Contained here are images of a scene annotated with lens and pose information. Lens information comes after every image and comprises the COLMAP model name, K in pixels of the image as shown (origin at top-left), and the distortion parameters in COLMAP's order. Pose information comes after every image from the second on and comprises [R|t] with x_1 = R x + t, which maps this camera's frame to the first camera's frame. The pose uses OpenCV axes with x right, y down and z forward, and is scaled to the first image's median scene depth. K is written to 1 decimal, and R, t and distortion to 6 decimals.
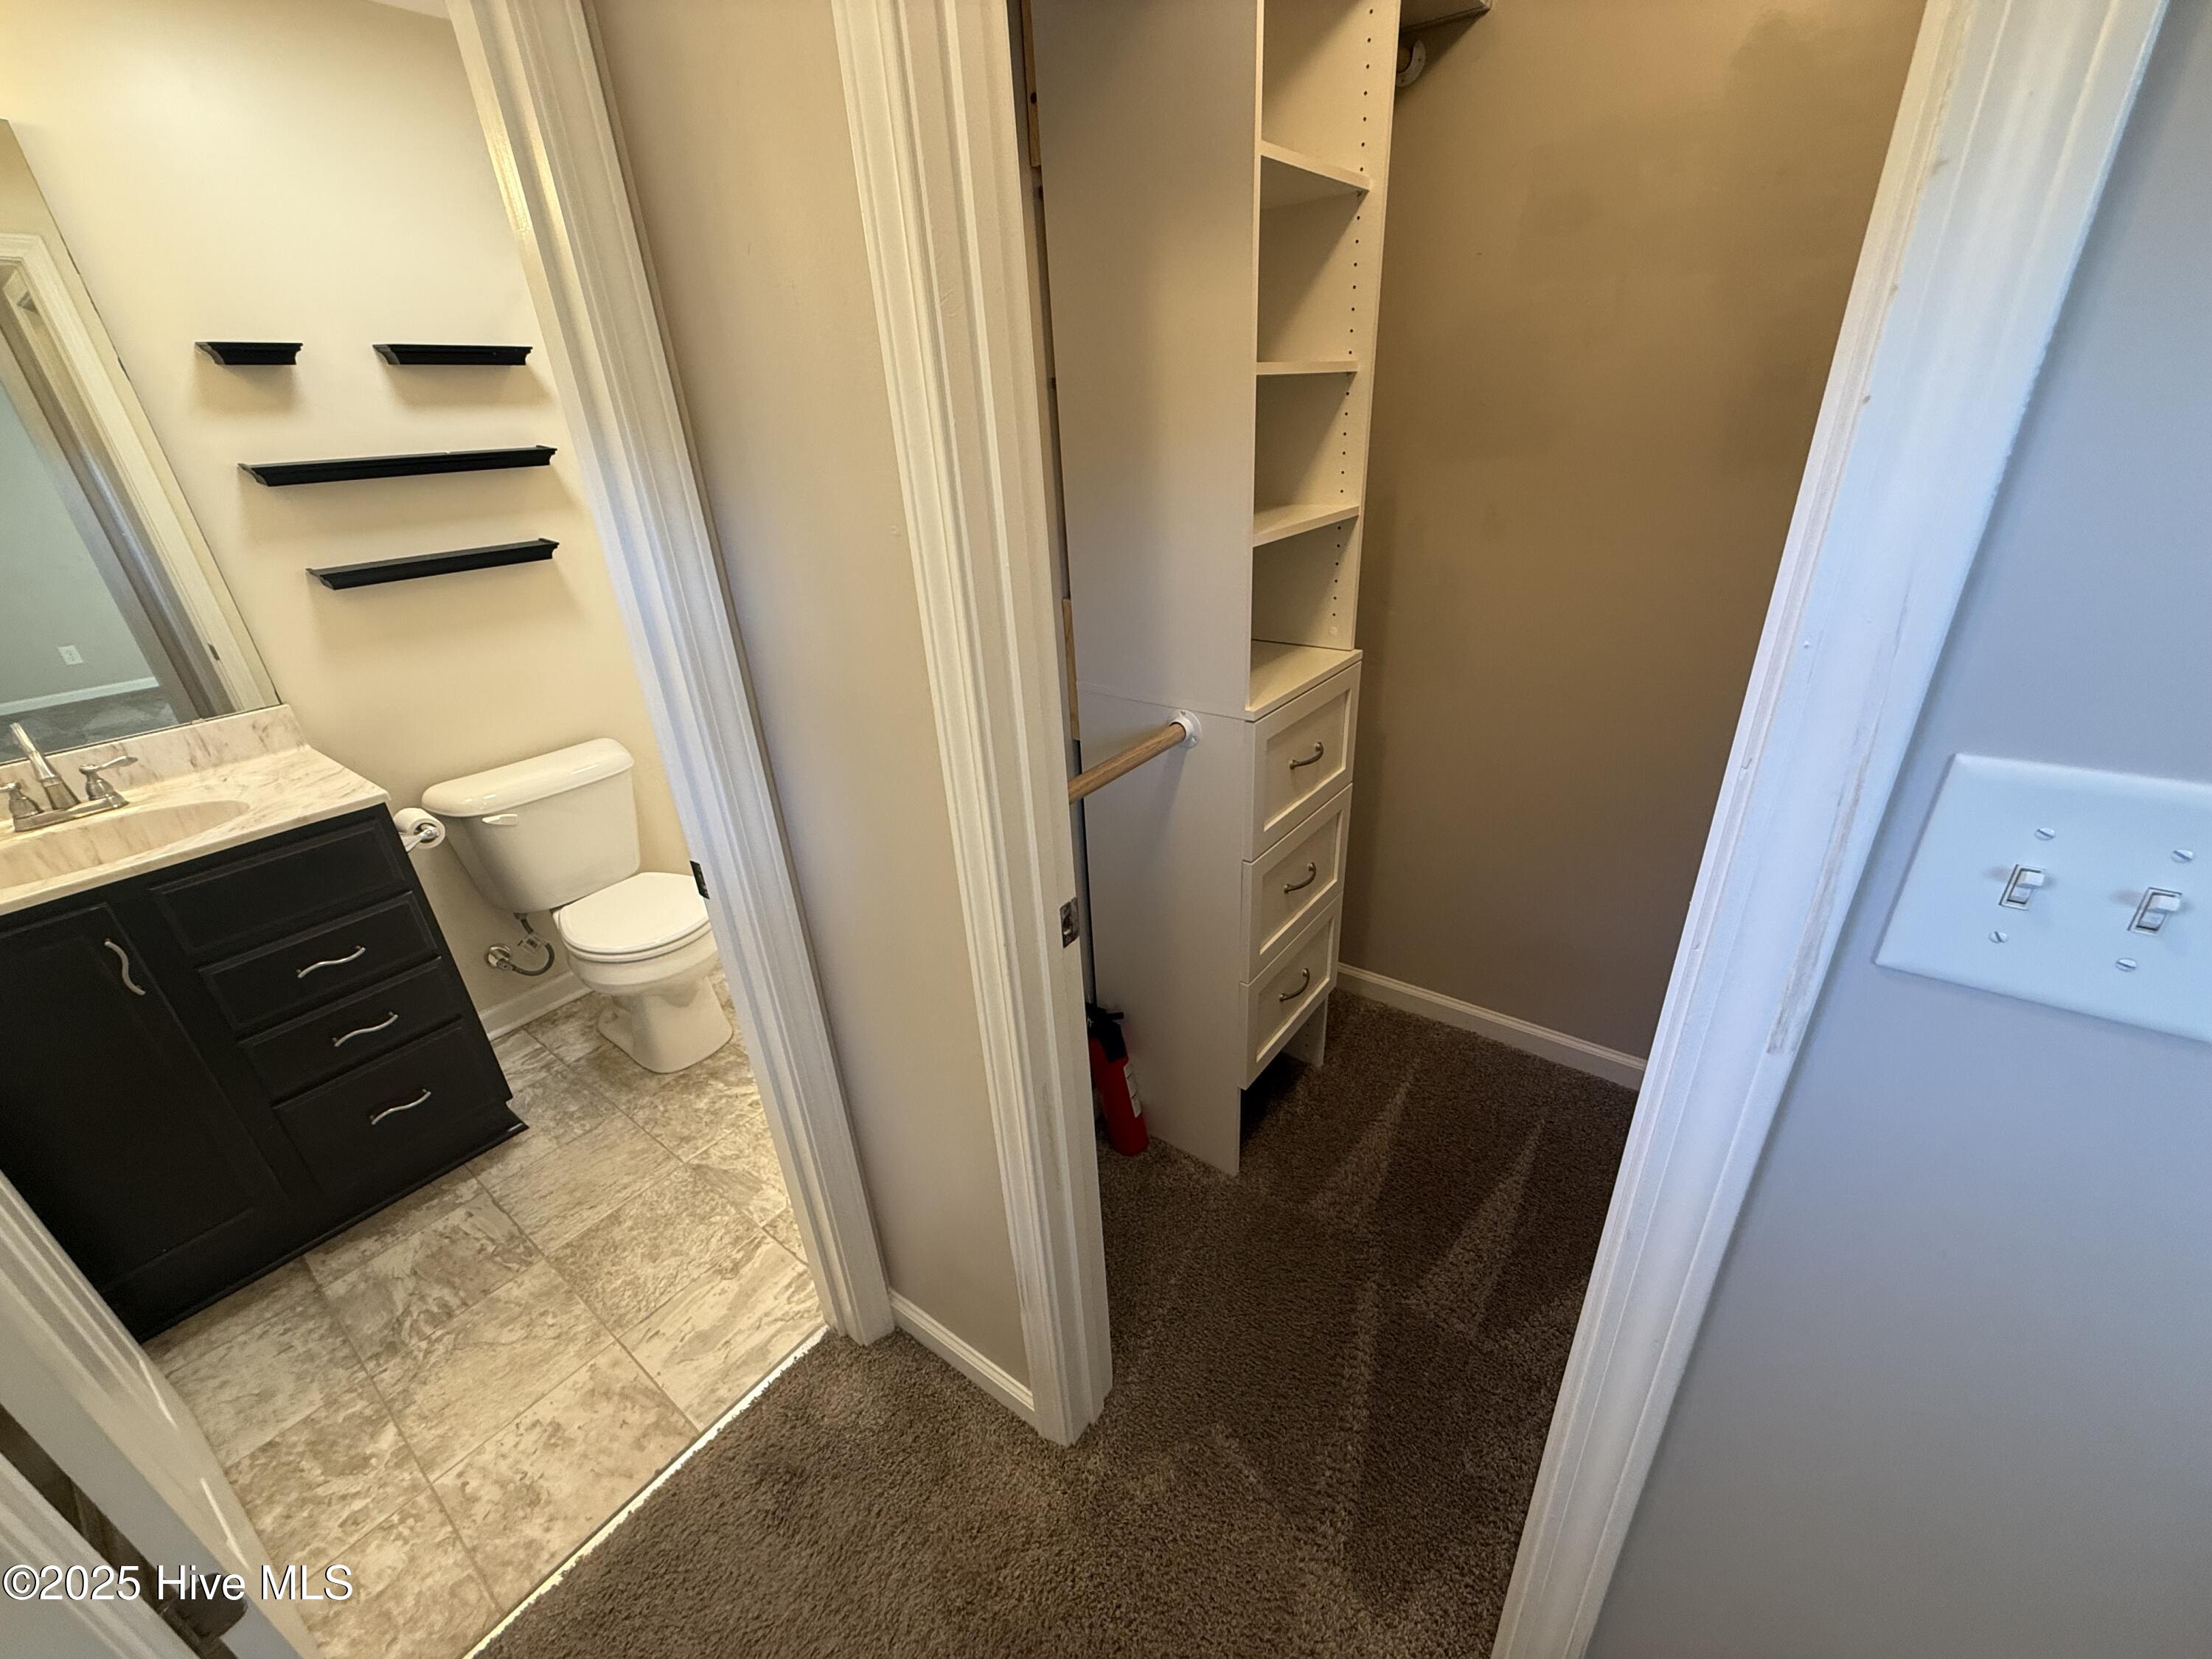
lens RADIAL K [[882.3, 0, 1098.9], [0, 882.3, 827.3], [0, 0, 1]] dist [0.000861, -0.000329]
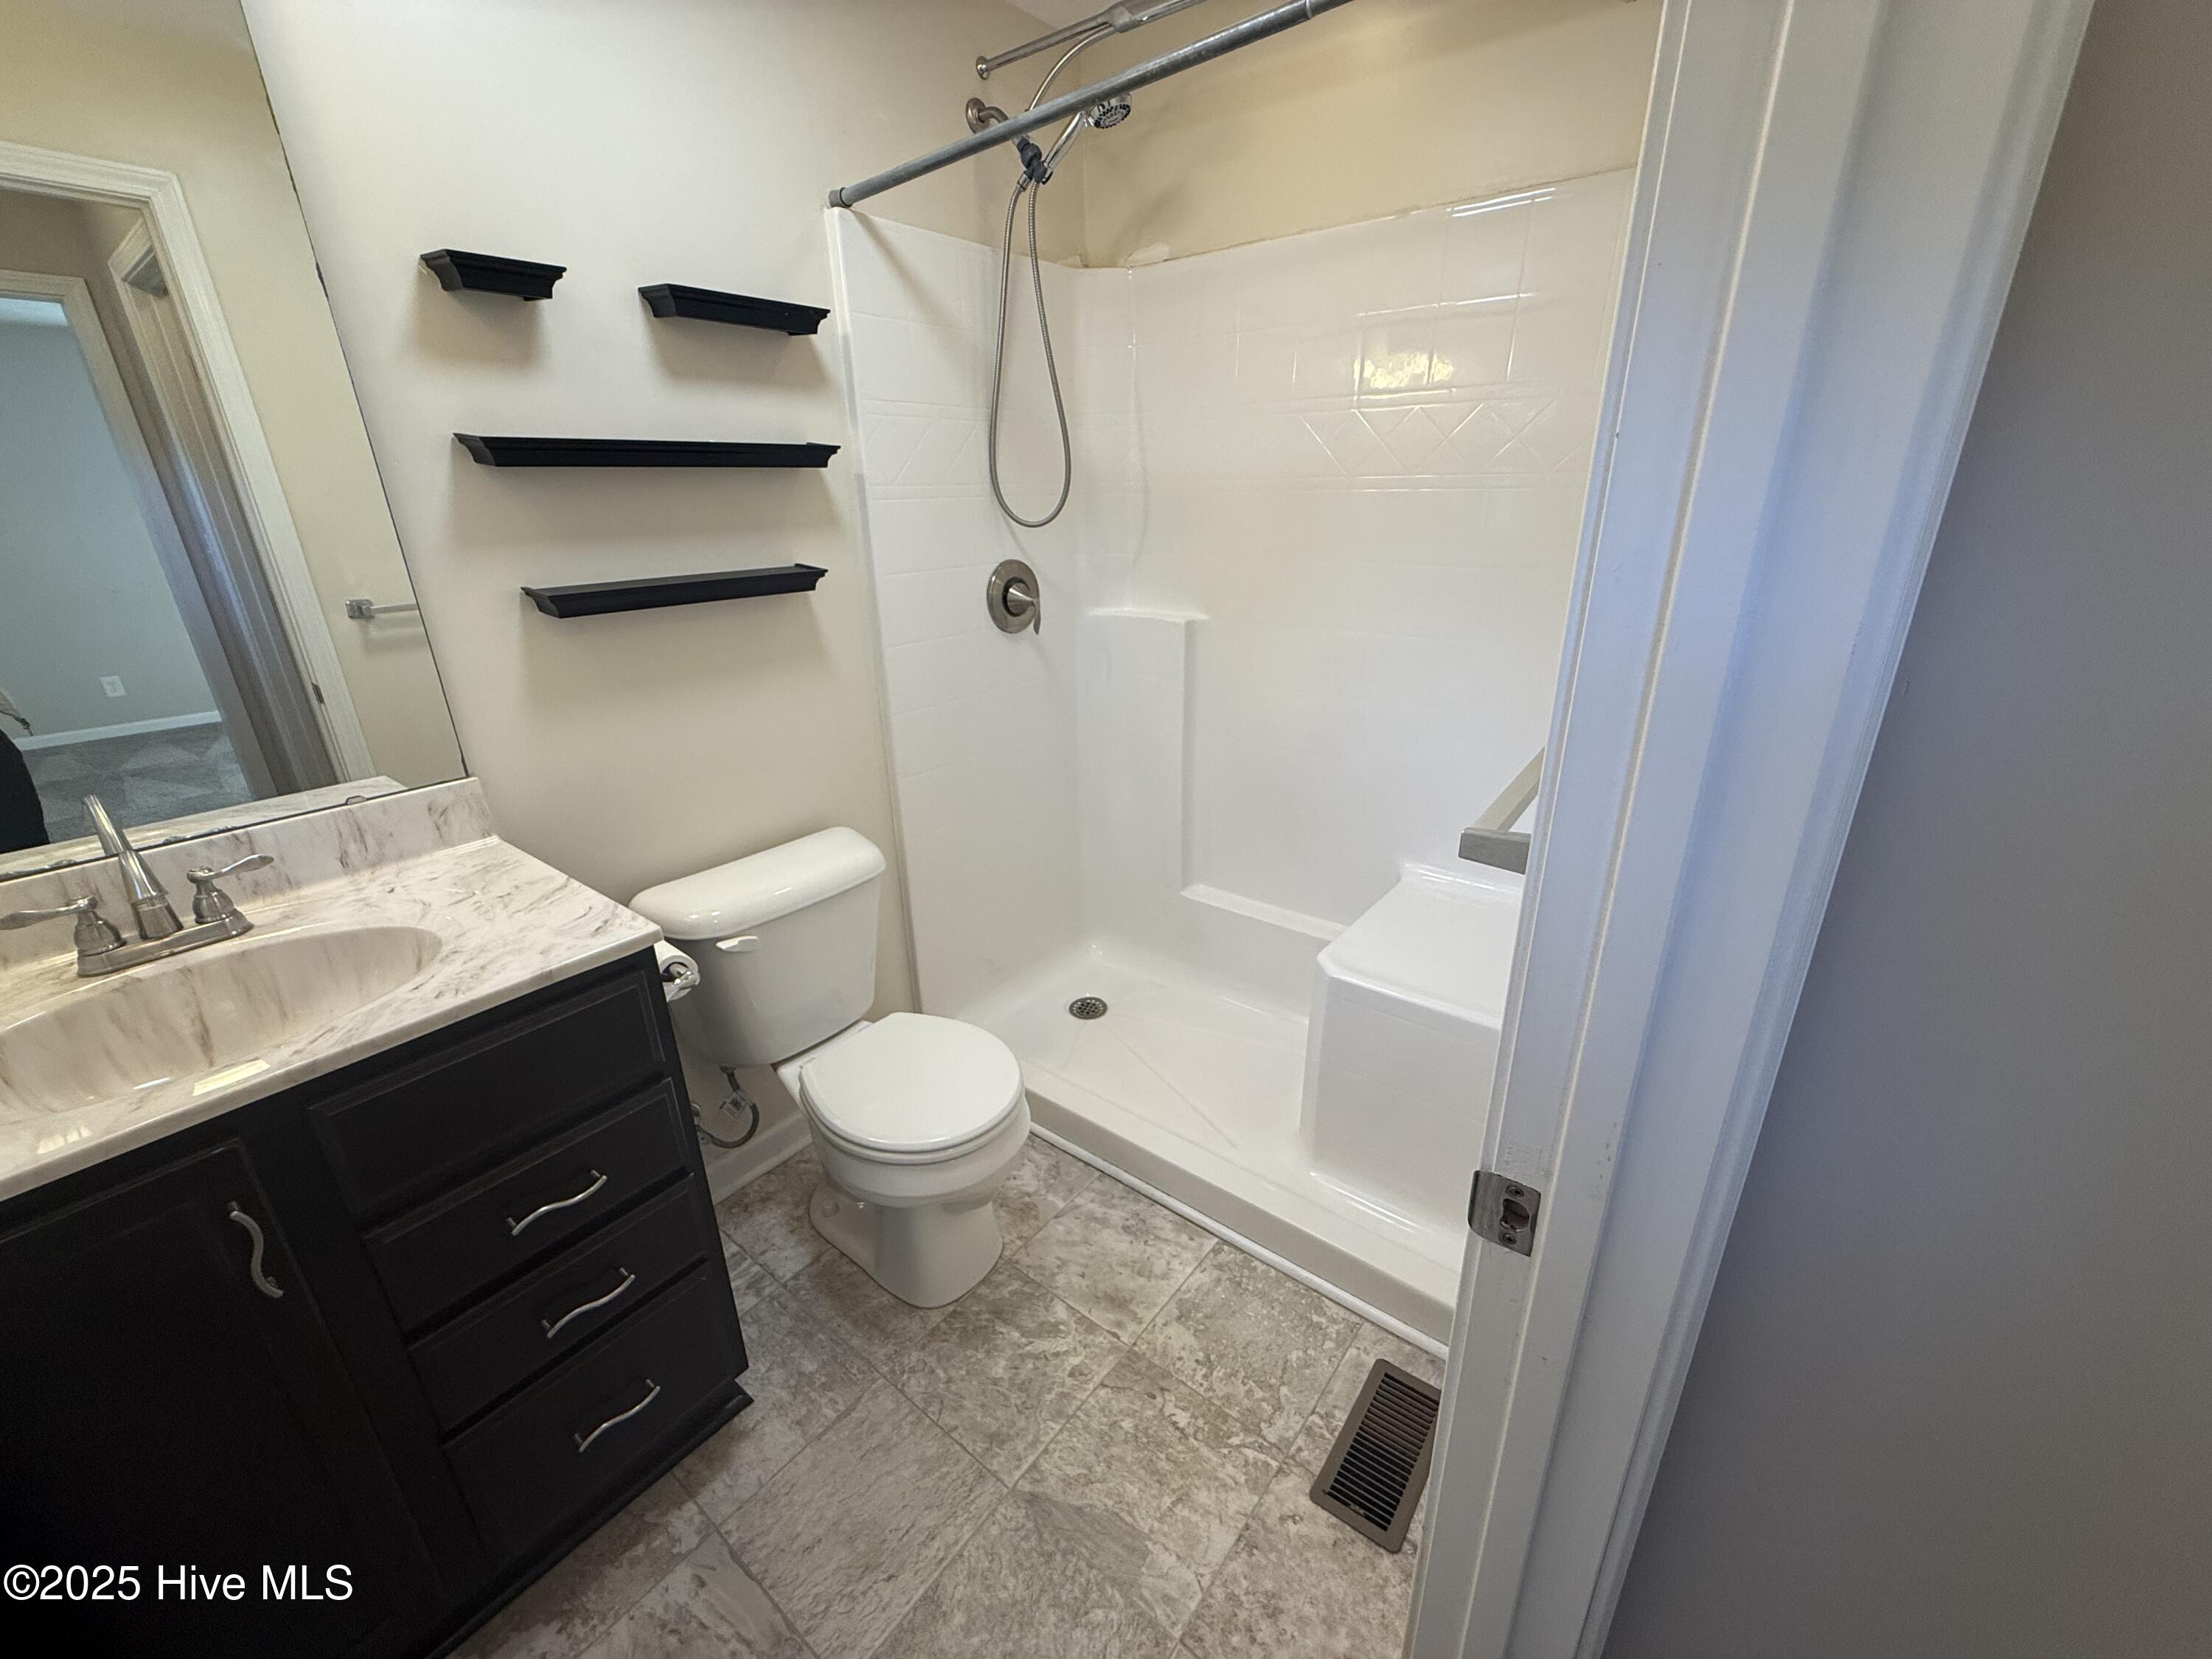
lens RADIAL K [[882.3, 0, 1097.8], [0, 882.3, 829.9], [0, 0, 1]] dist [0.000861, -0.000329]
pose [[0.999250, 0.038476, -0.004466, -0.504380], [-0.038696, 0.996743, -0.070760, -0.080030], [0.001729, 0.070880, 0.997483, 0.368465]]
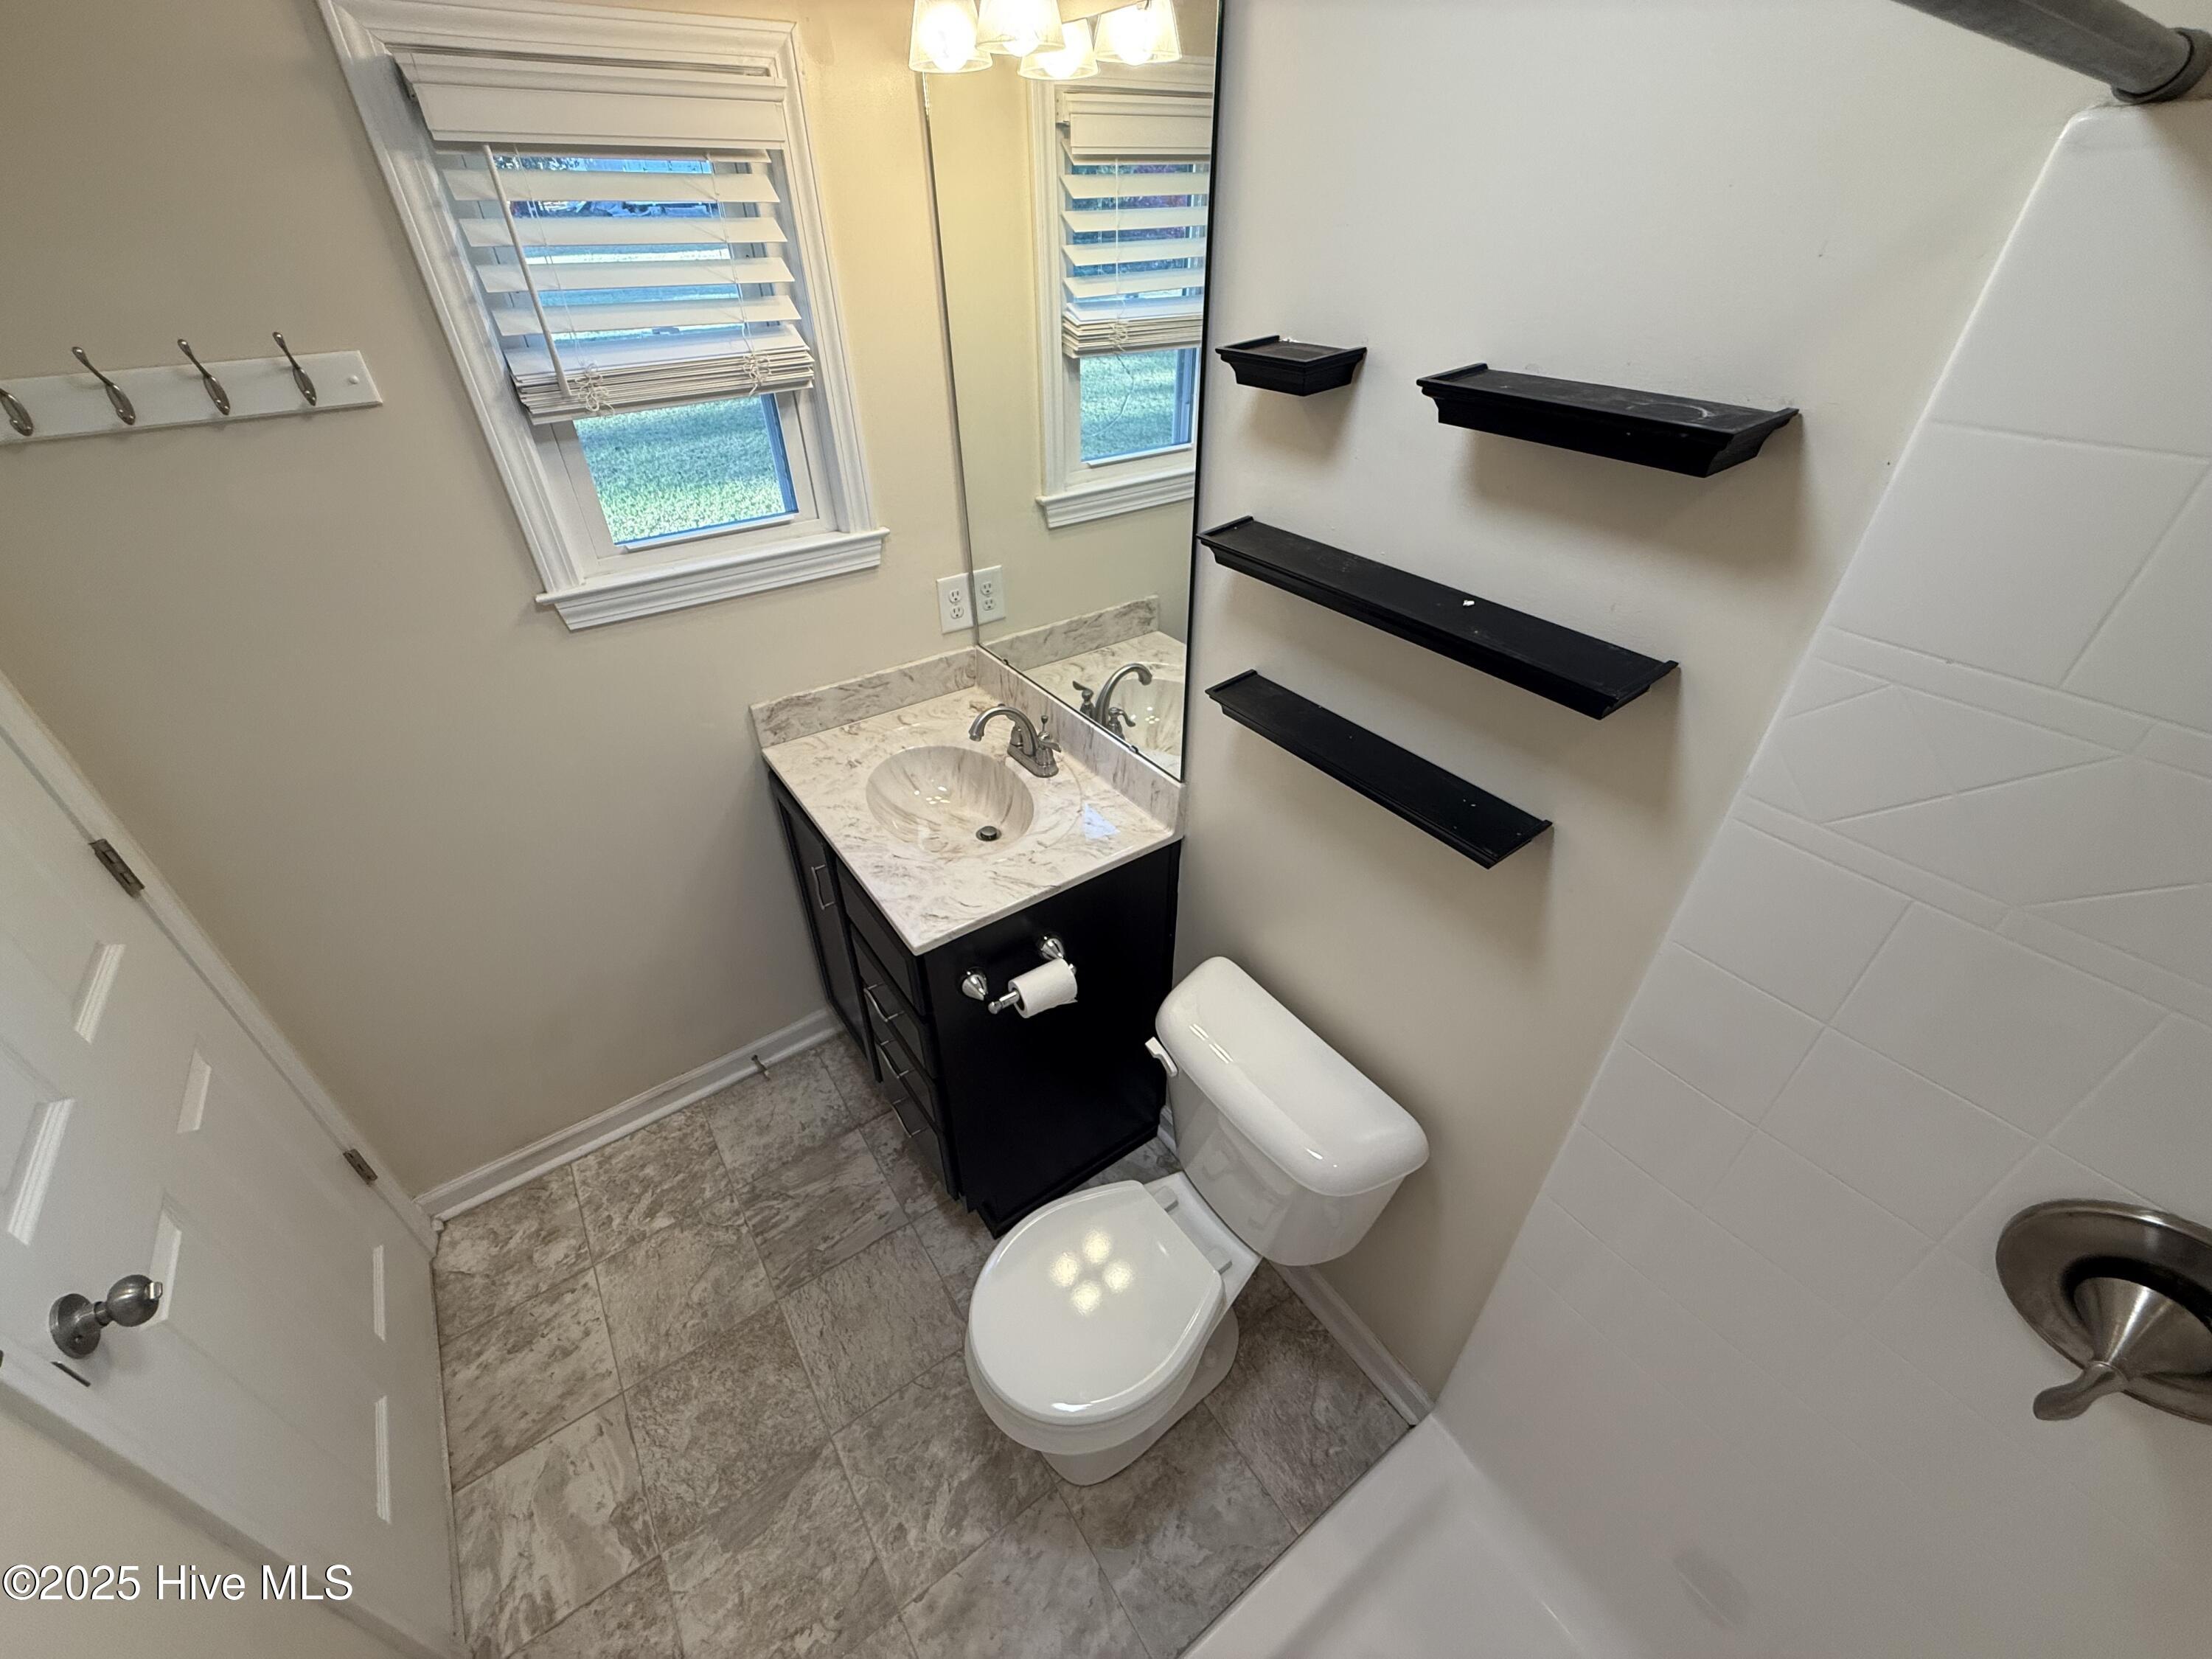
lens RADIAL K [[882.3, 0, 1099.3], [0, 882.3, 830.5], [0, 0, 1]] dist [0.000861, -0.000329]
pose [[-0.304253, 0.600753, -0.739274, -0.334681], [-0.381329, 0.634363, 0.672438, -0.738205], [0.872937, 0.486498, 0.036078, 1.098620]]
